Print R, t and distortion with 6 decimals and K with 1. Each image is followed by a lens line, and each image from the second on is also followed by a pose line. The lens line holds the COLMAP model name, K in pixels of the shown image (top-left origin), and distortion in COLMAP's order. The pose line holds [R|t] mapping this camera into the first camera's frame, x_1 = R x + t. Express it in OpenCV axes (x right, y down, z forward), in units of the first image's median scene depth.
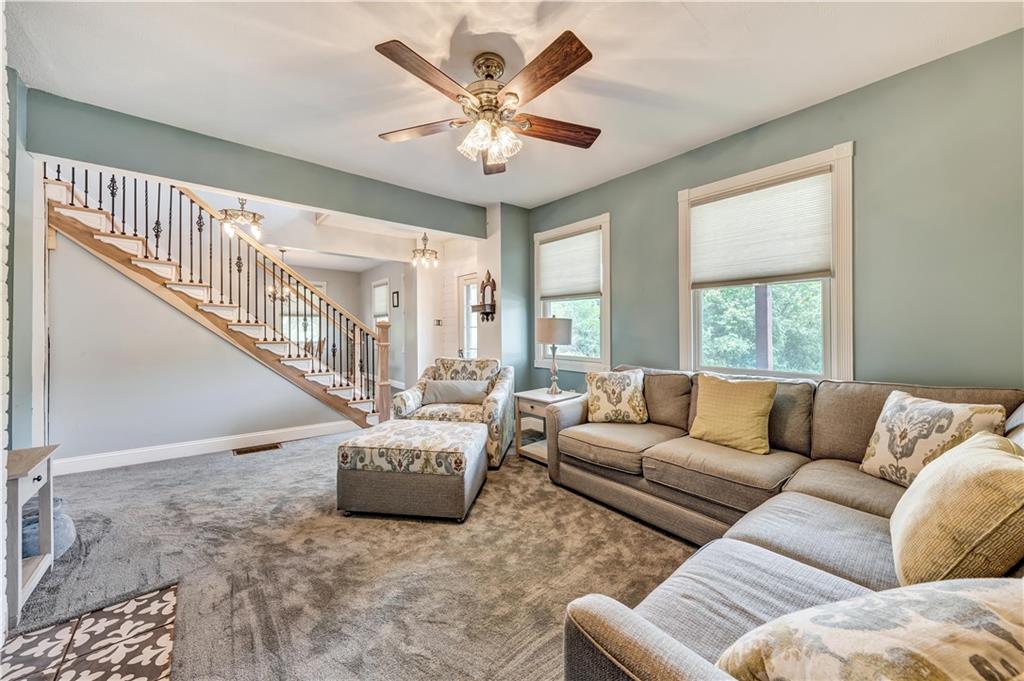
lens RADIAL K [[372.0, 0, 514.6], [0, 372.0, 332.2], [0, 0, 1]] dist [-0.033216, -0.000102]
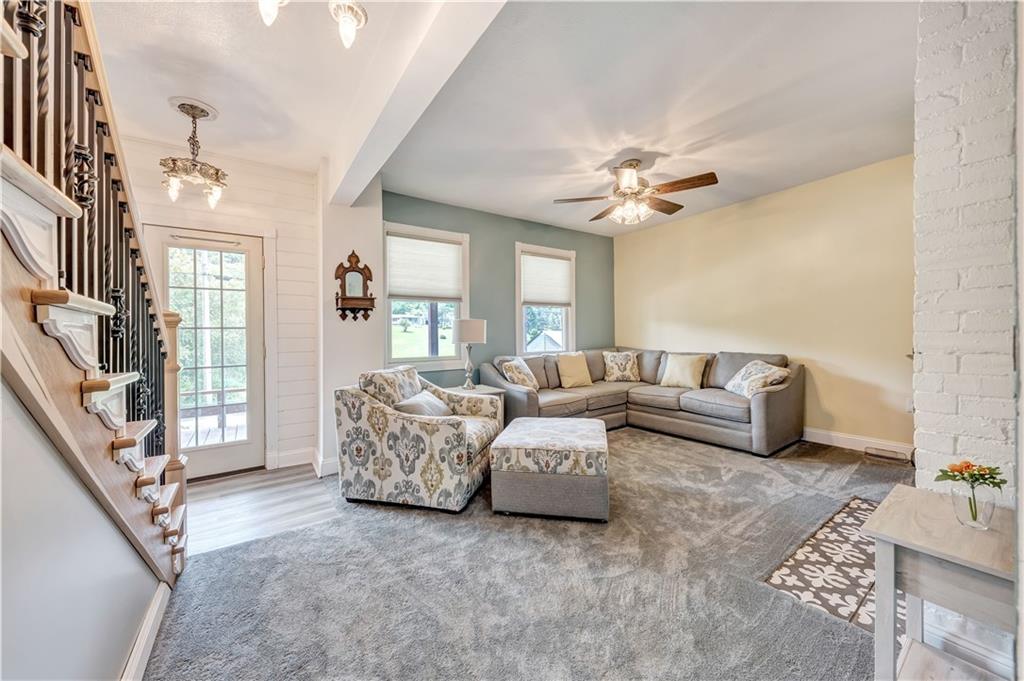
lens RADIAL K [[372.0, 0, 514.6], [0, 372.0, 332.2], [0, 0, 1]] dist [-0.033216, -0.000102]
pose [[0.098786, -0.002985, 0.995104, -1.746519], [0.002069, 0.999994, 0.002795, -0.013463], [-0.995107, 0.001782, 0.098792, 1.370082]]
